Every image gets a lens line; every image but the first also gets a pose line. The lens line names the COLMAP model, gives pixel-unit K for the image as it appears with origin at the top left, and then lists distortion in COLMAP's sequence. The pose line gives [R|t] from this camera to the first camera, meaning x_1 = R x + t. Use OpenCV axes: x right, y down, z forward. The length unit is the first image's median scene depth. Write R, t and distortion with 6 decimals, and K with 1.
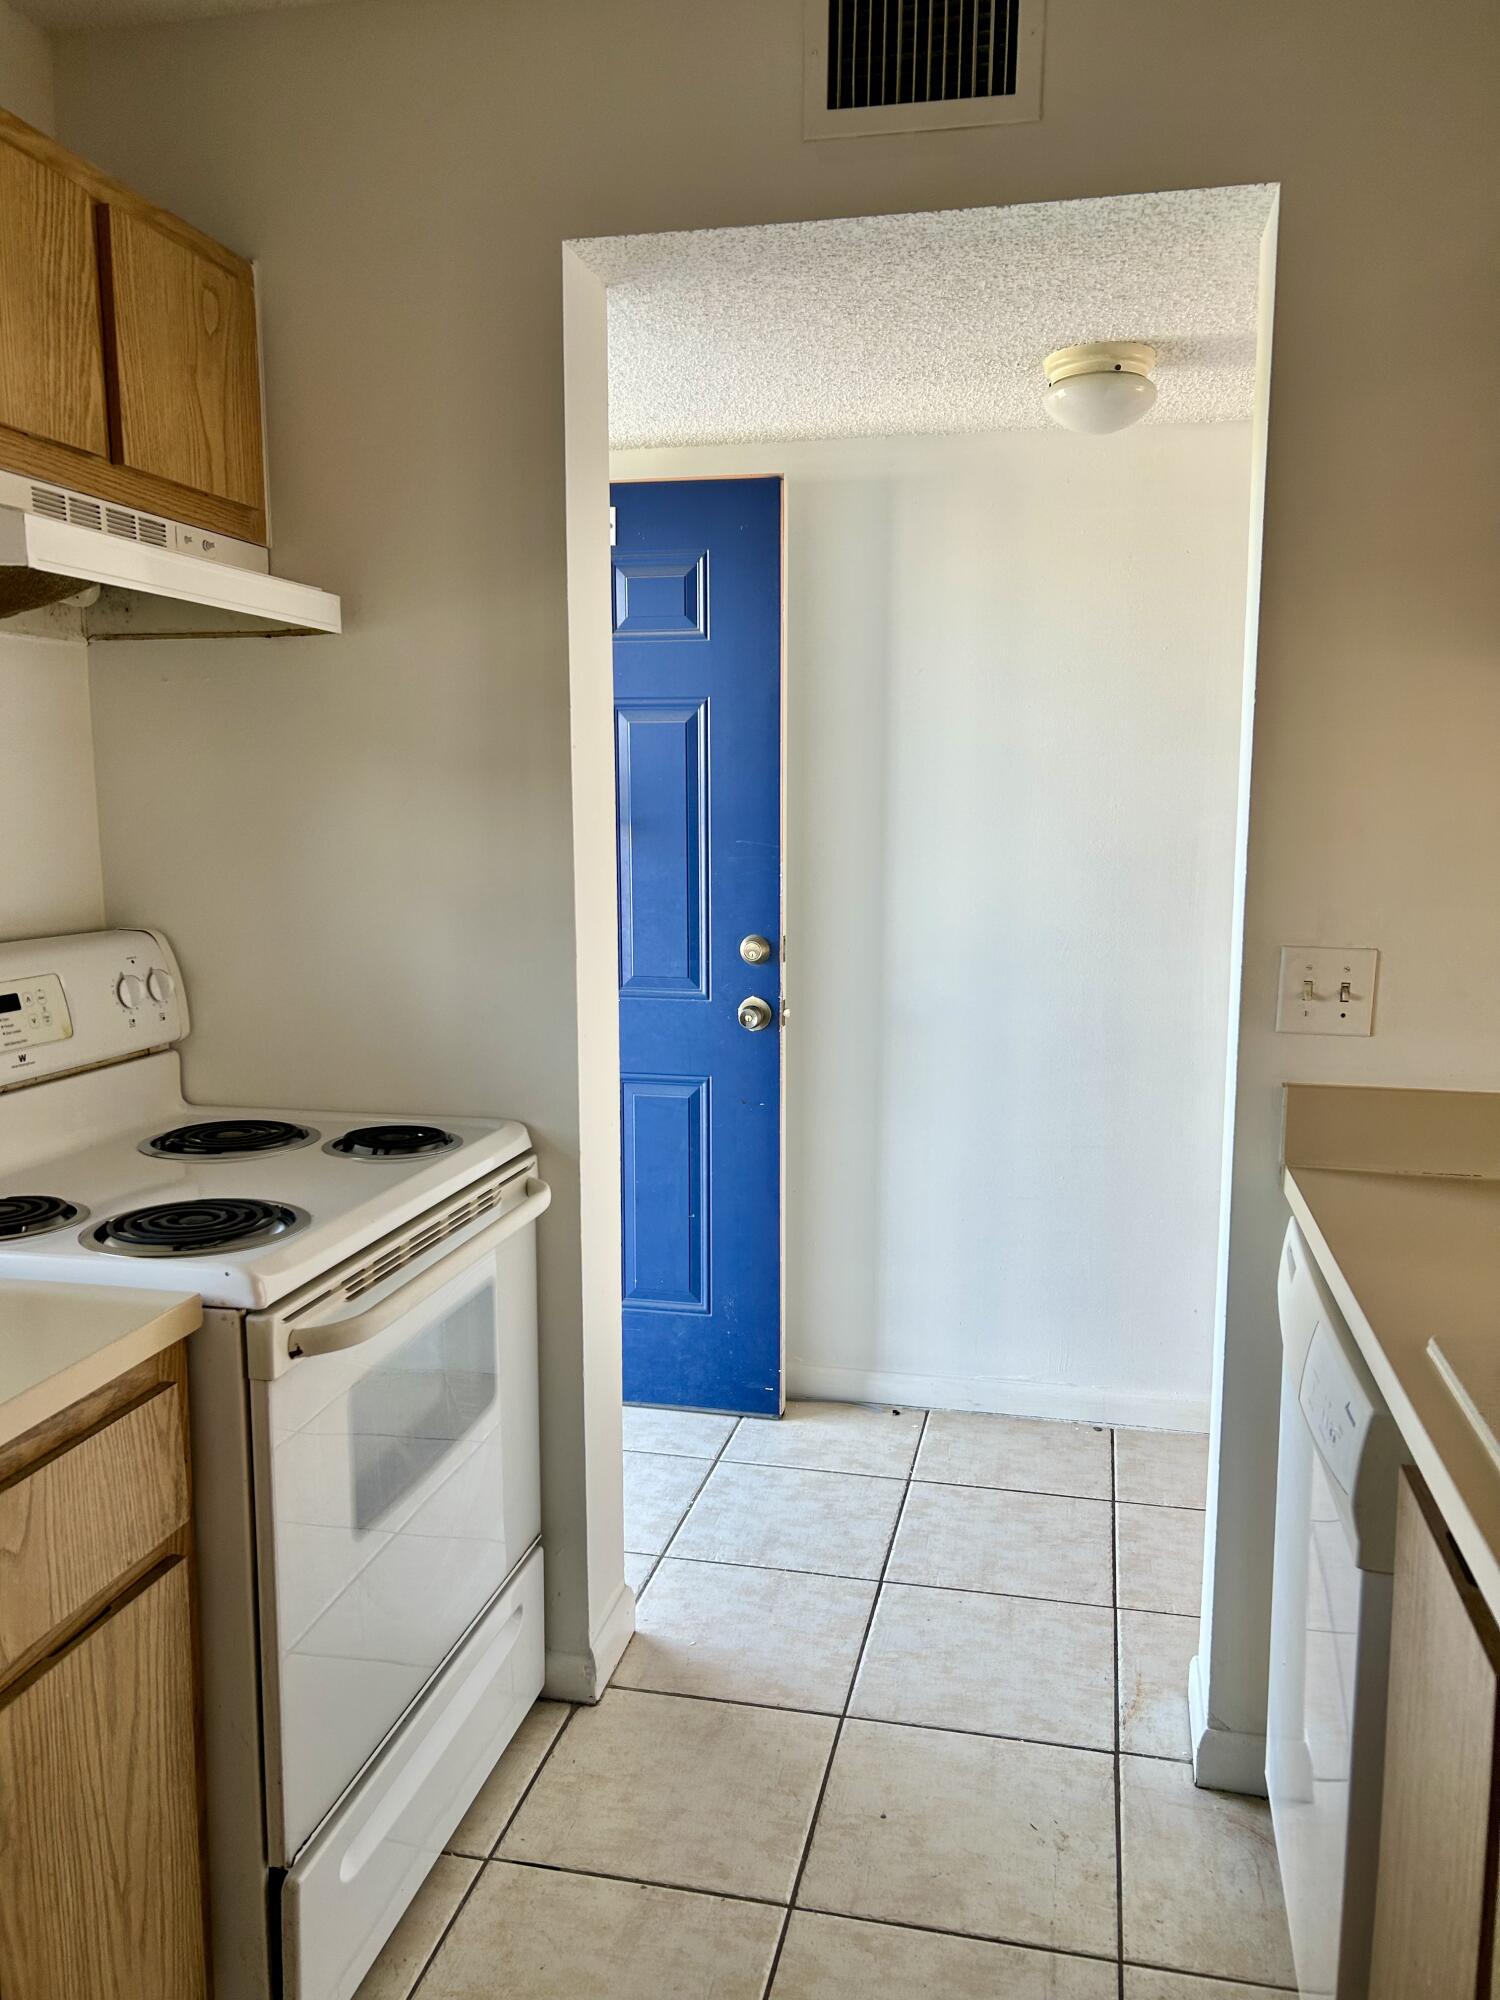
lens RADIAL K [[1510.7, 0, 756.9], [0, 1510.7, 1020.1], [0, 0, 1]] dist [0.063636, -0.069414]
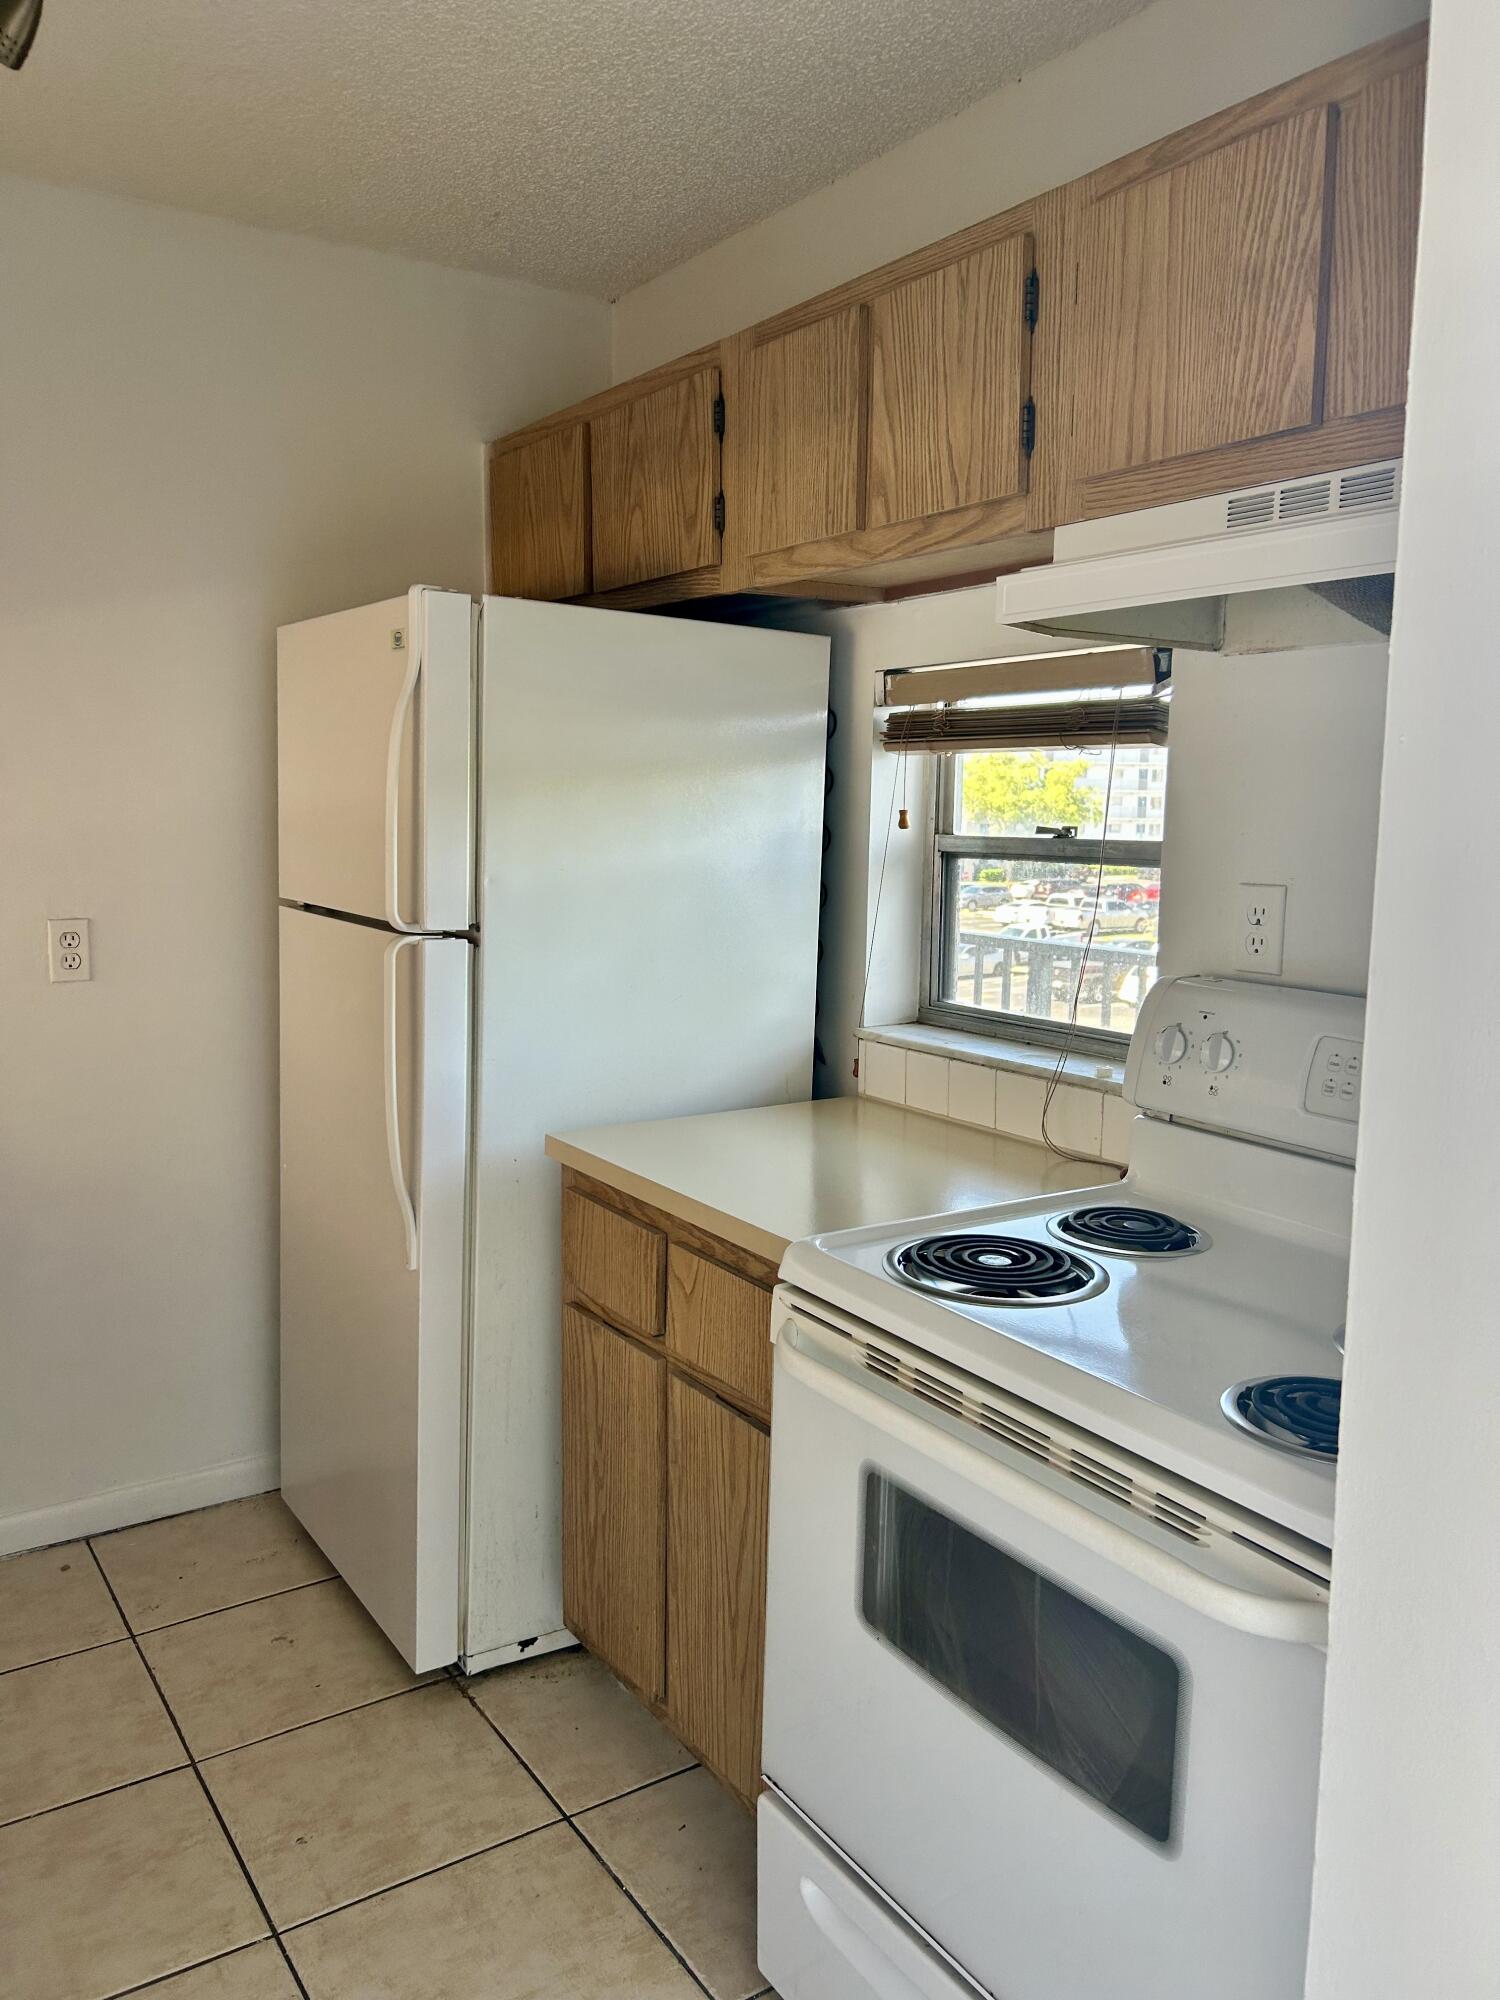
lens RADIAL K [[1510.7, 0, 756.9], [0, 1510.7, 1020.1], [0, 0, 1]] dist [0.063636, -0.069414]
pose [[-0.735500, 0.052702, -0.675472, 0.362522], [-0.158356, 0.955984, 0.247017, -0.228857], [0.658759, 0.288646, -0.694781, 1.510256]]
